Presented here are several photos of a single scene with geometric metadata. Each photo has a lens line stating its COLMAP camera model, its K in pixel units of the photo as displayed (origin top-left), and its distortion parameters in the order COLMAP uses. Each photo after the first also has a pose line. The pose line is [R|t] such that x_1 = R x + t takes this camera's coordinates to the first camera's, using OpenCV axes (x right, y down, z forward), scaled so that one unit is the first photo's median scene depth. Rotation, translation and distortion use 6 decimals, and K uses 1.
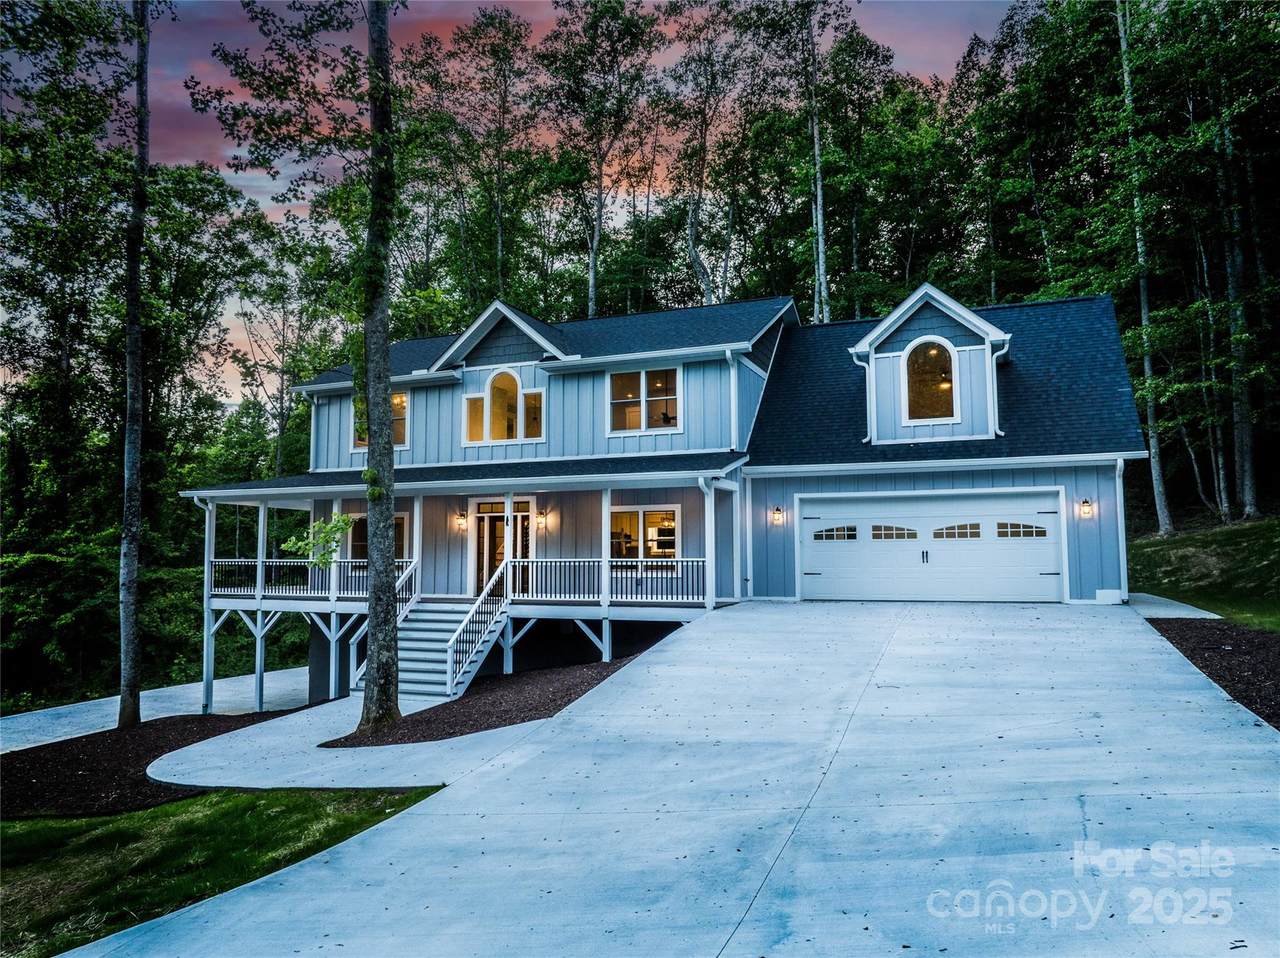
lens RADIAL K [[884.2, 0, 640.0], [0, 884.2, 479.0], [0, 0, 1]] dist [0.002314, 0.000067]
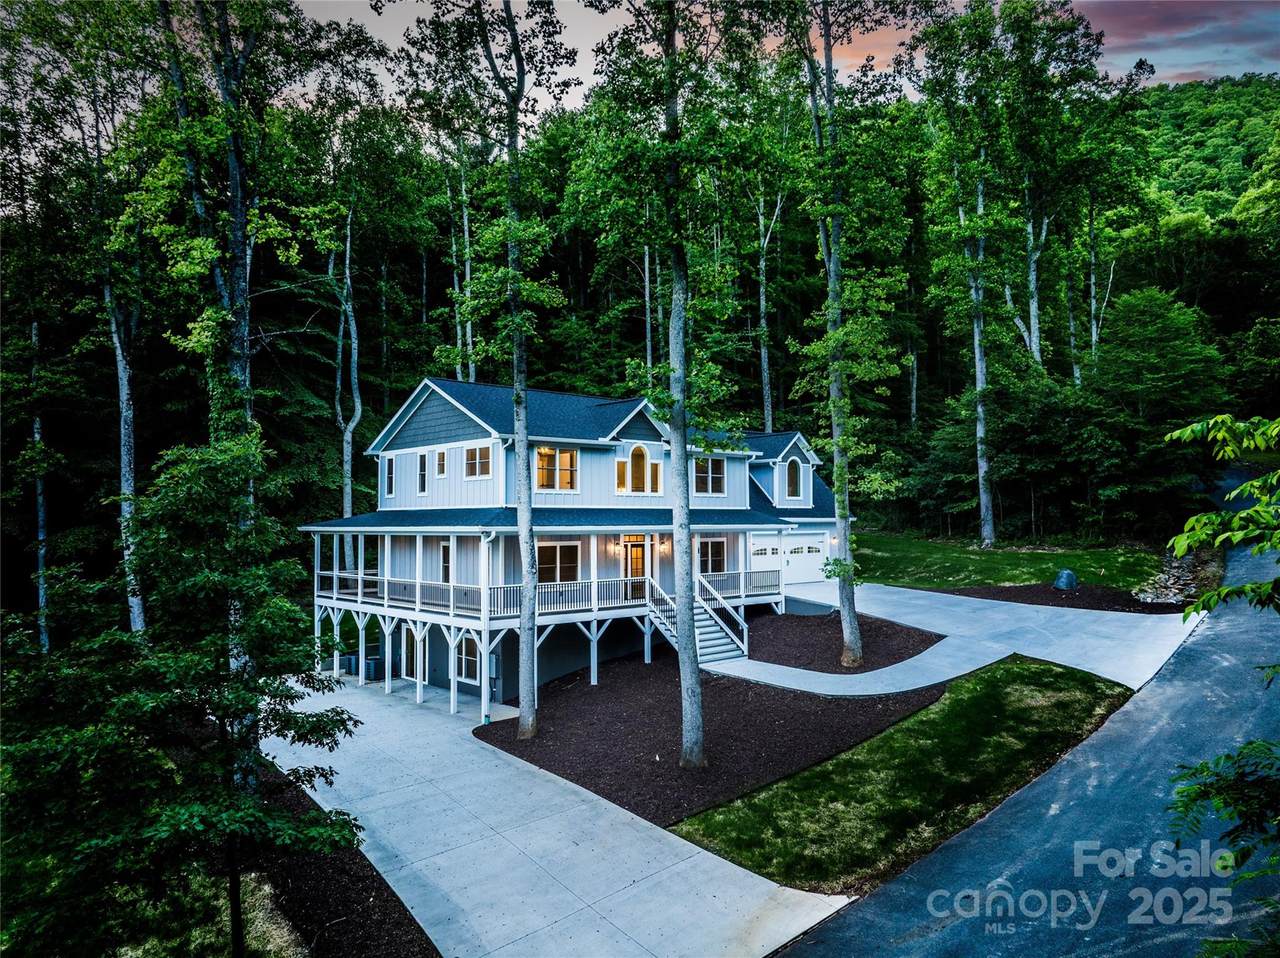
lens RADIAL K [[884.2, 0, 640.0], [0, 884.2, 479.0], [0, 0, 1]] dist [0.002314, 0.000067]
pose [[0.457572, 0.063930, 0.886871, -1.551405], [-0.030500, 0.997954, -0.056200, 0.015237], [-0.888649, -0.001334, 0.458585, 0.357734]]
